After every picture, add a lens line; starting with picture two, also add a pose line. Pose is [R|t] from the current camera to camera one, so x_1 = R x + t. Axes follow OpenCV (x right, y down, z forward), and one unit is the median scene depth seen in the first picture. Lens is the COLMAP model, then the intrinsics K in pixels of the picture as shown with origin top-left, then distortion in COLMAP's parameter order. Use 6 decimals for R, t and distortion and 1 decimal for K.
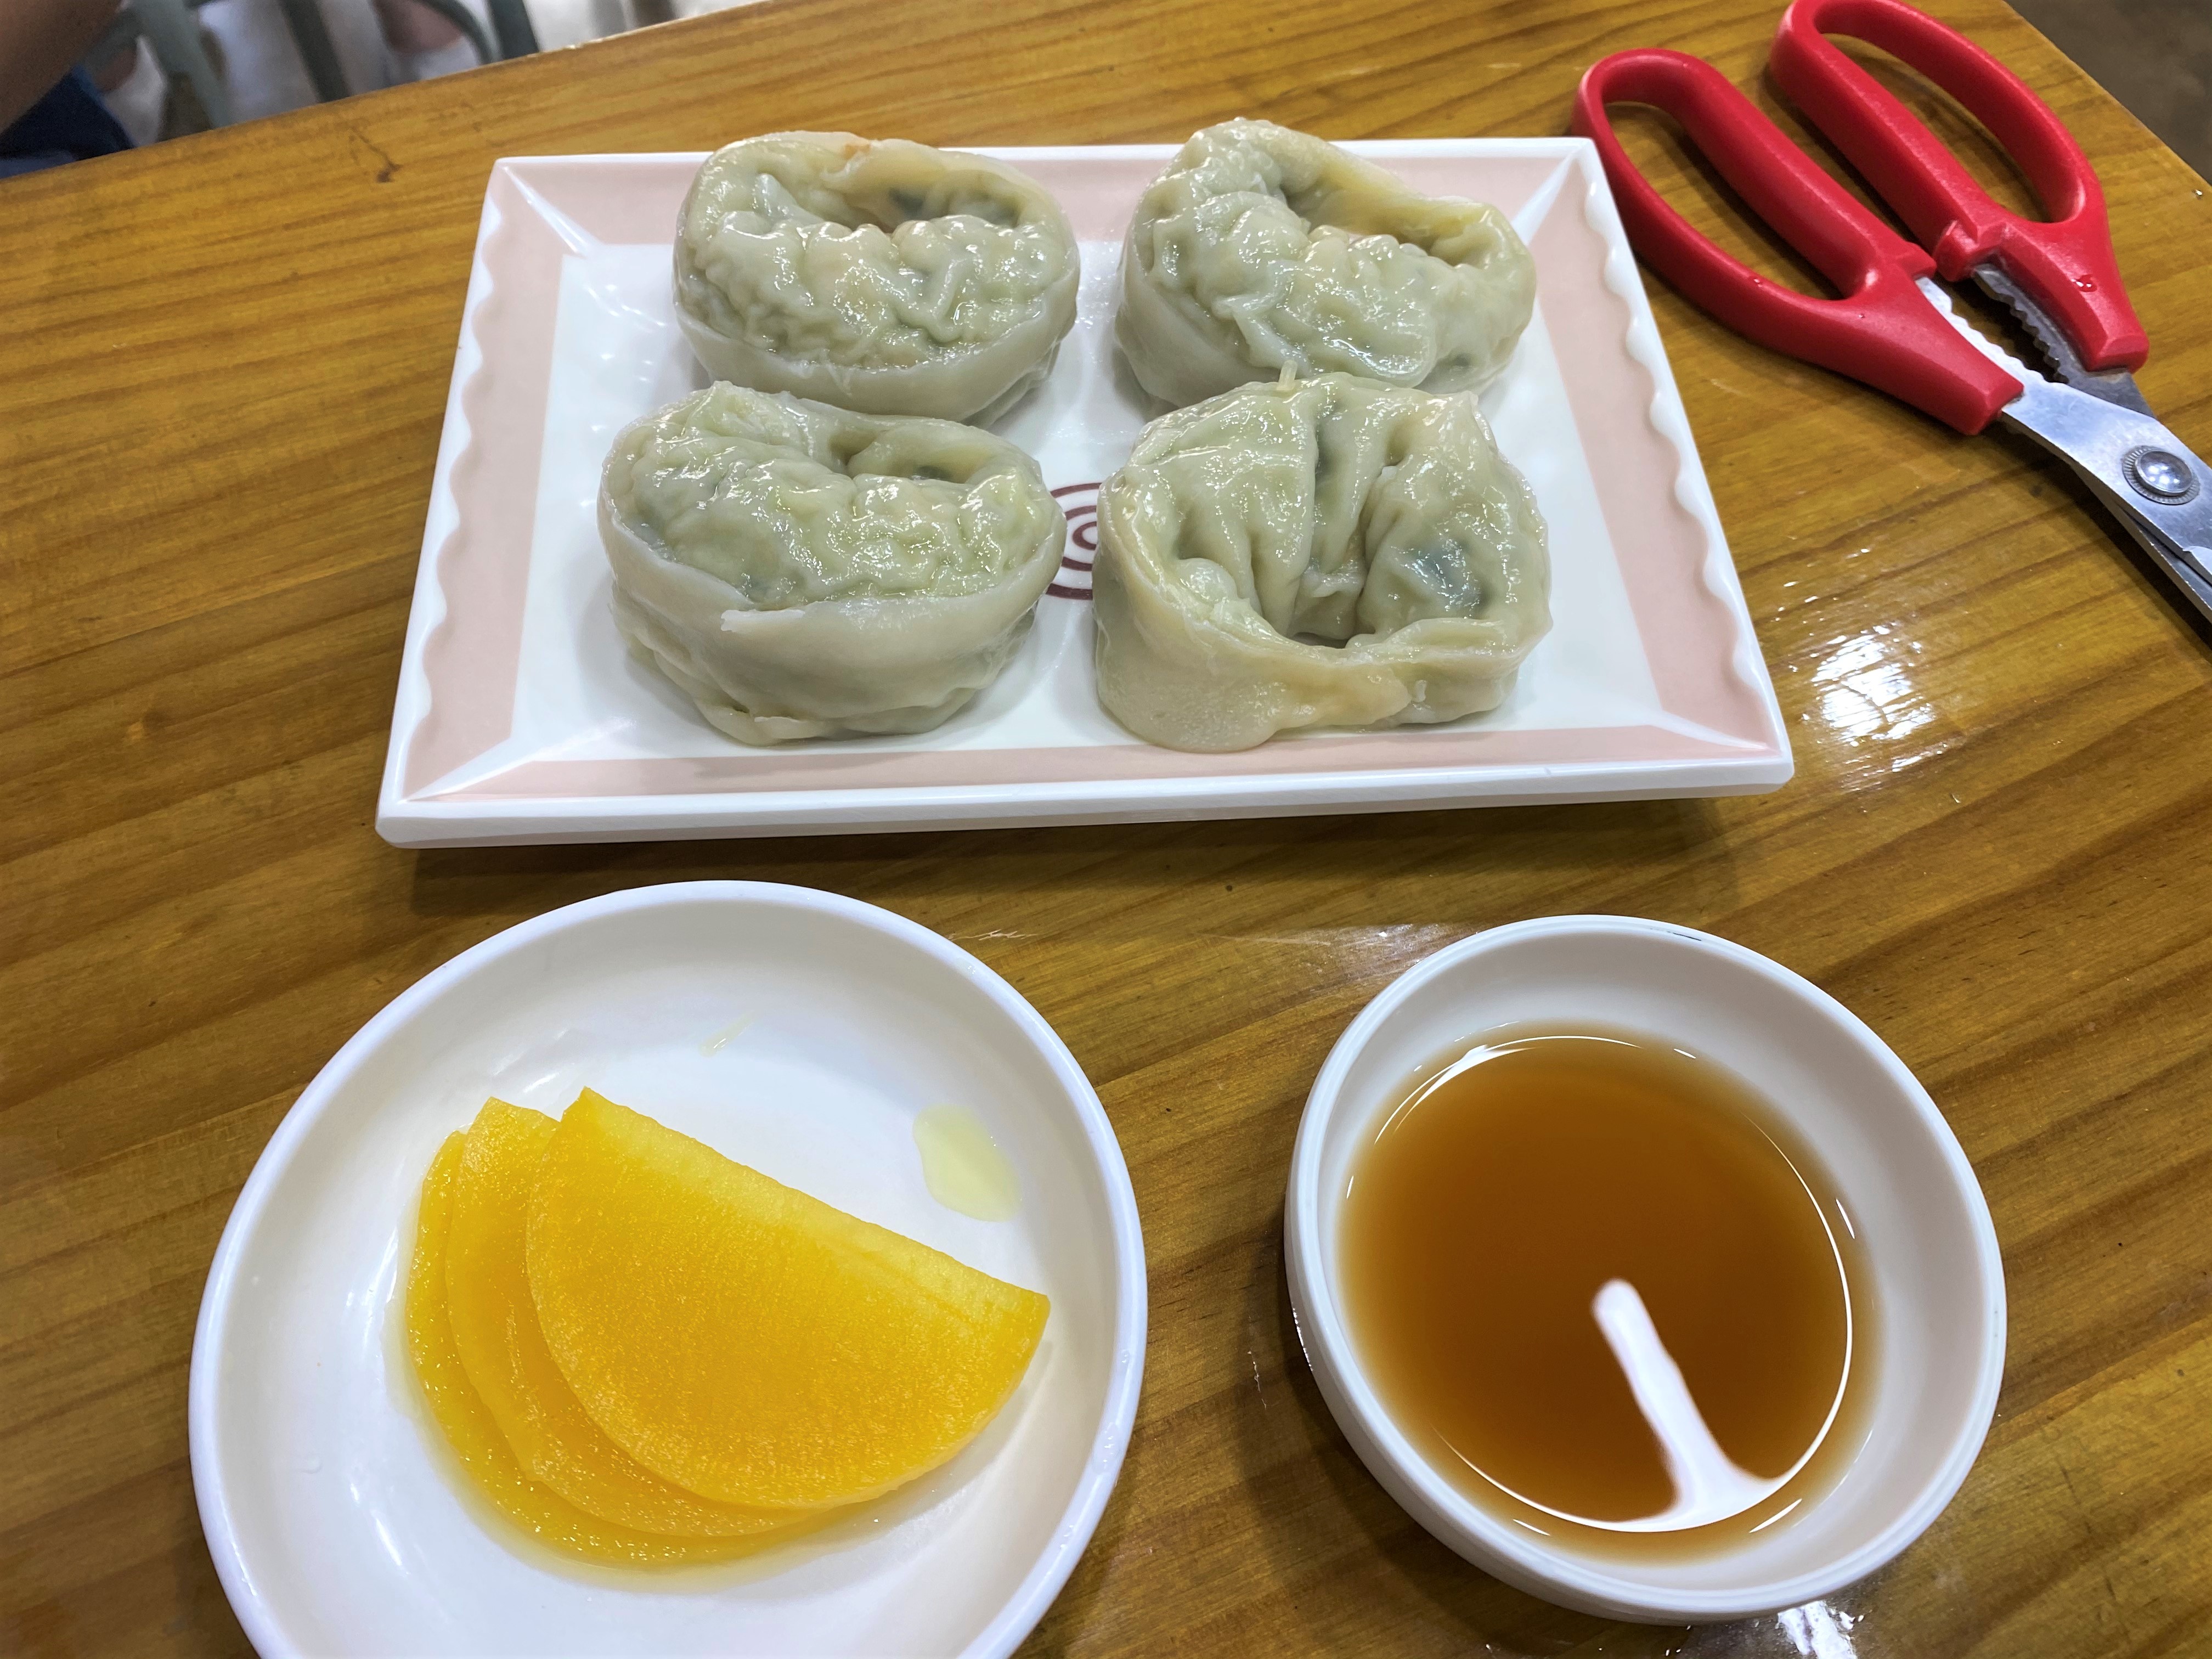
lens RADIAL K [[1689.9, 0, 1106.0], [0, 1689.9, 829.5], [0, 0, 1]] dist [0.037909, -0.093118]
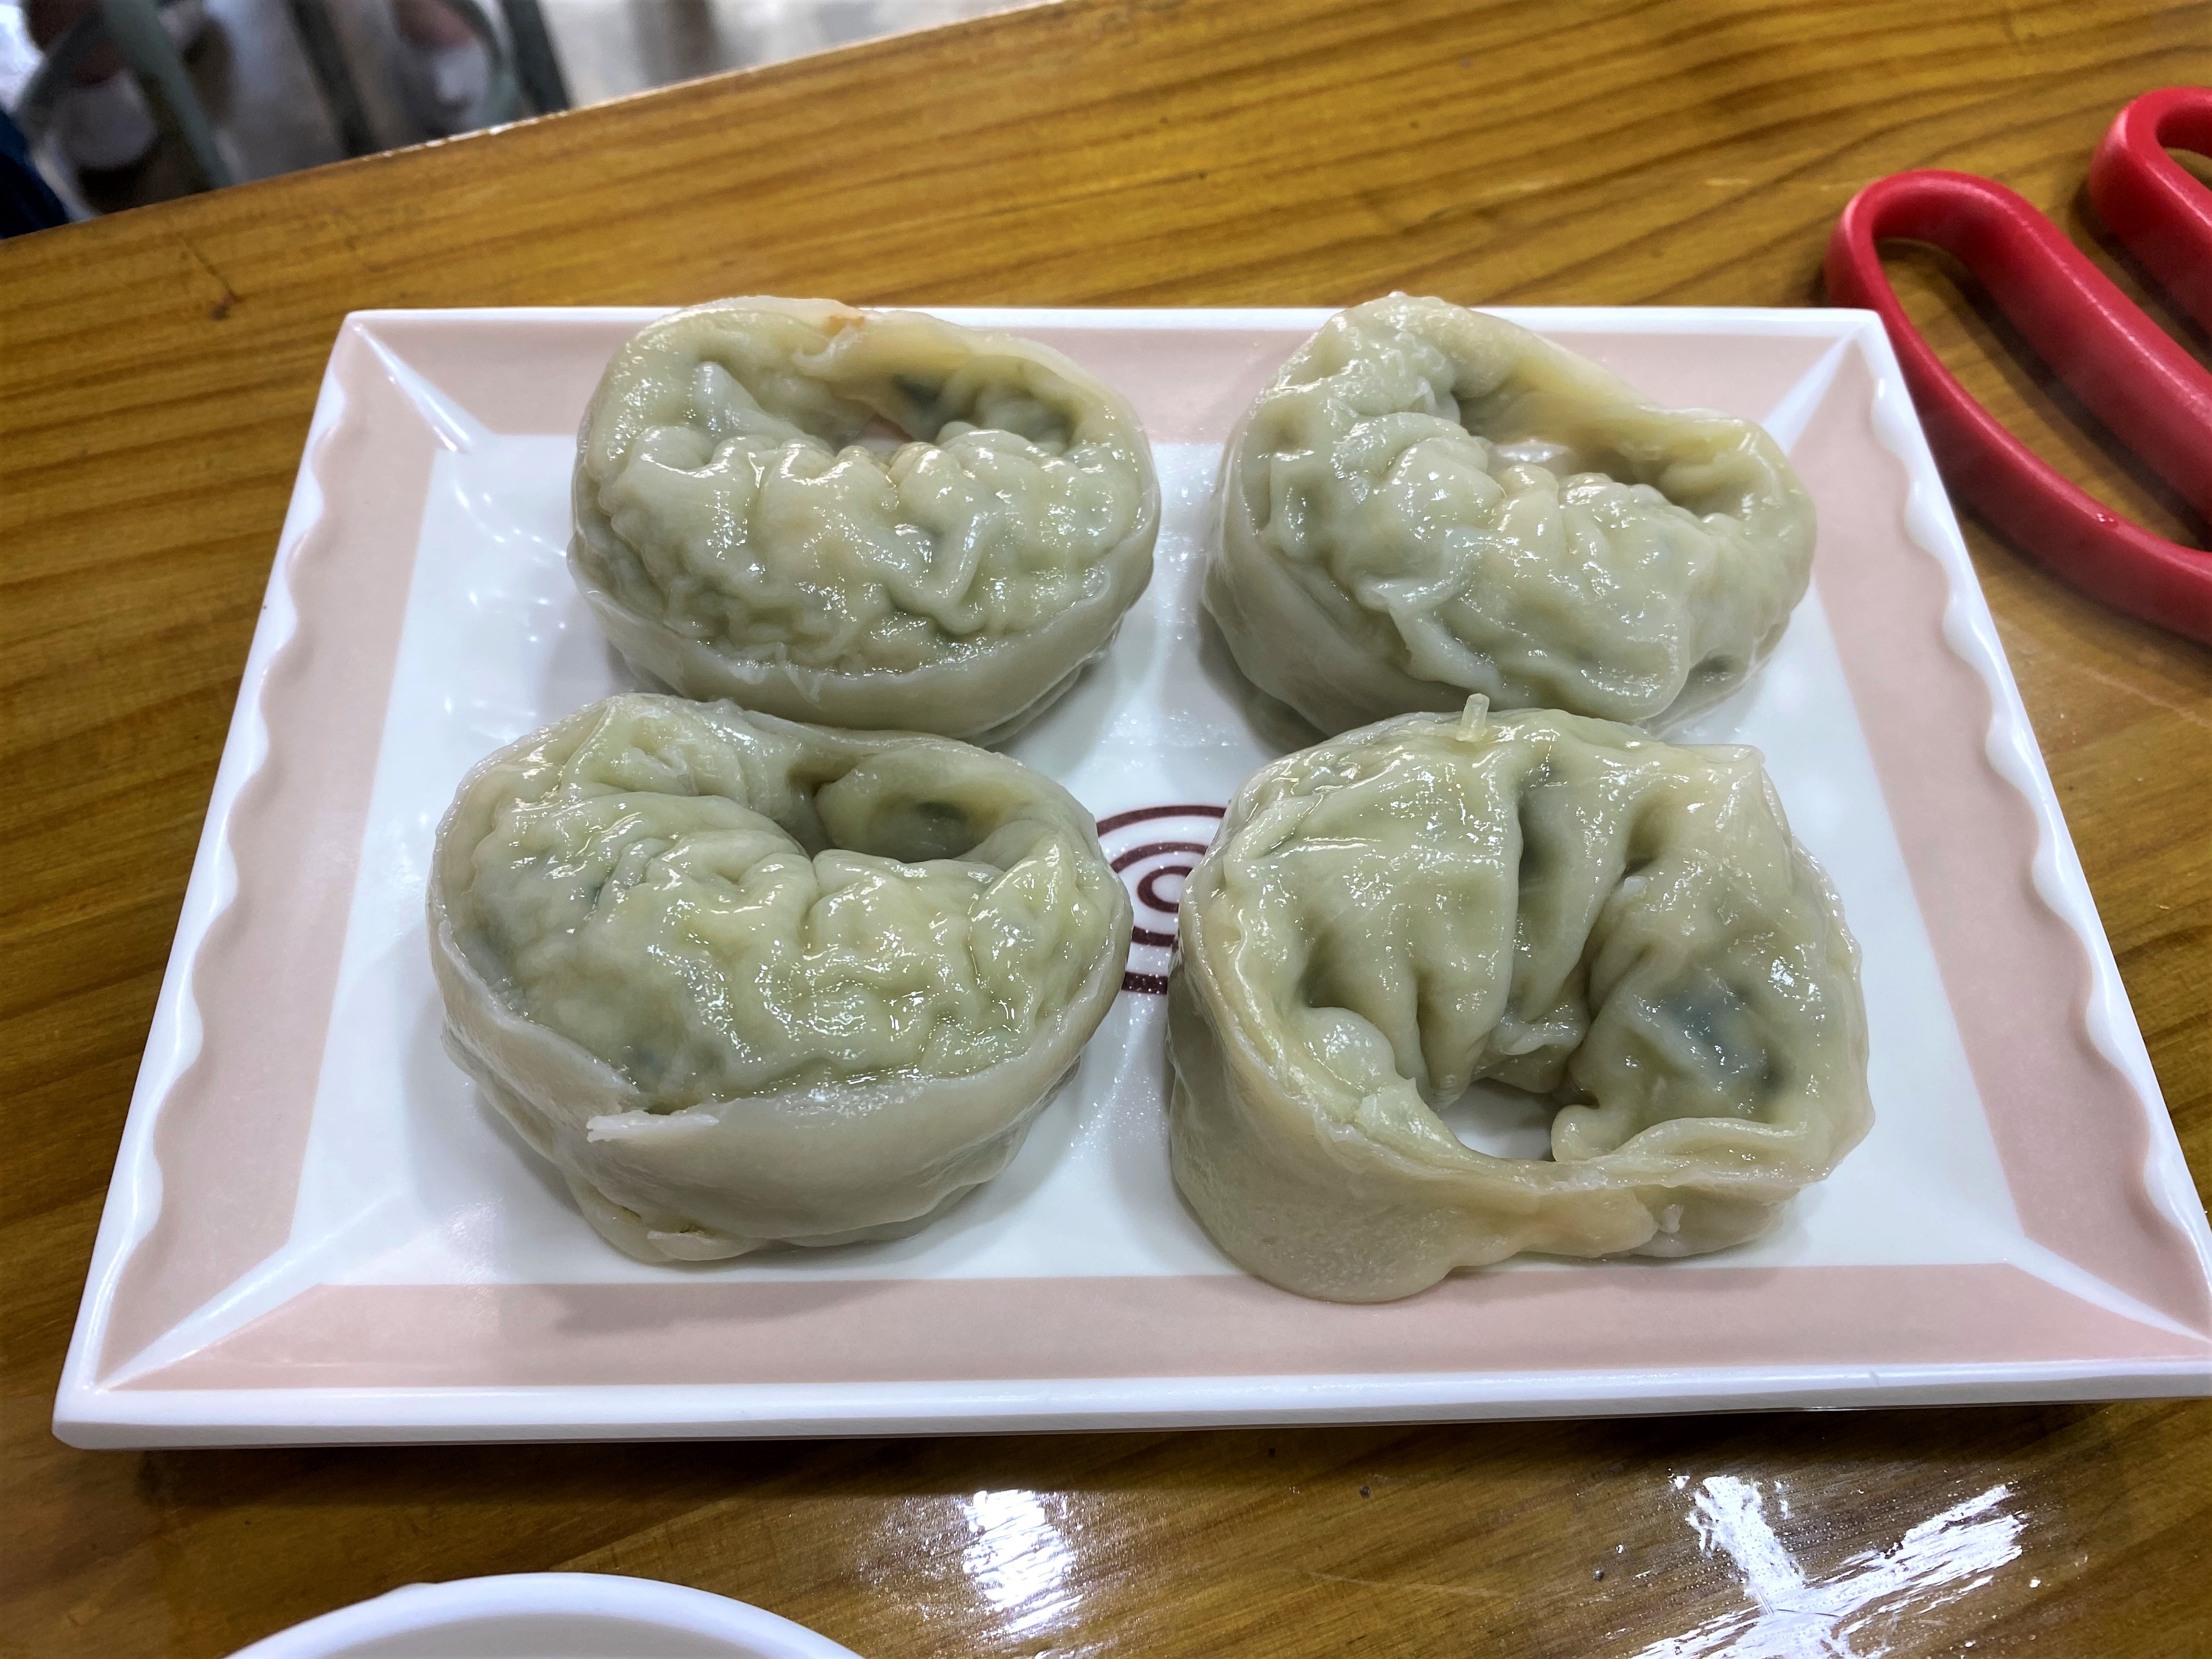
lens RADIAL K [[1689.9, 0, 1106.0], [0, 1689.9, 829.5], [0, 0, 1]] dist [0.037909, -0.093118]
pose [[0.999403, 0.028800, -0.019072, -0.020837], [-0.028633, 0.999550, 0.008990, -0.207979], [0.019322, -0.008439, 0.999778, 0.311370]]
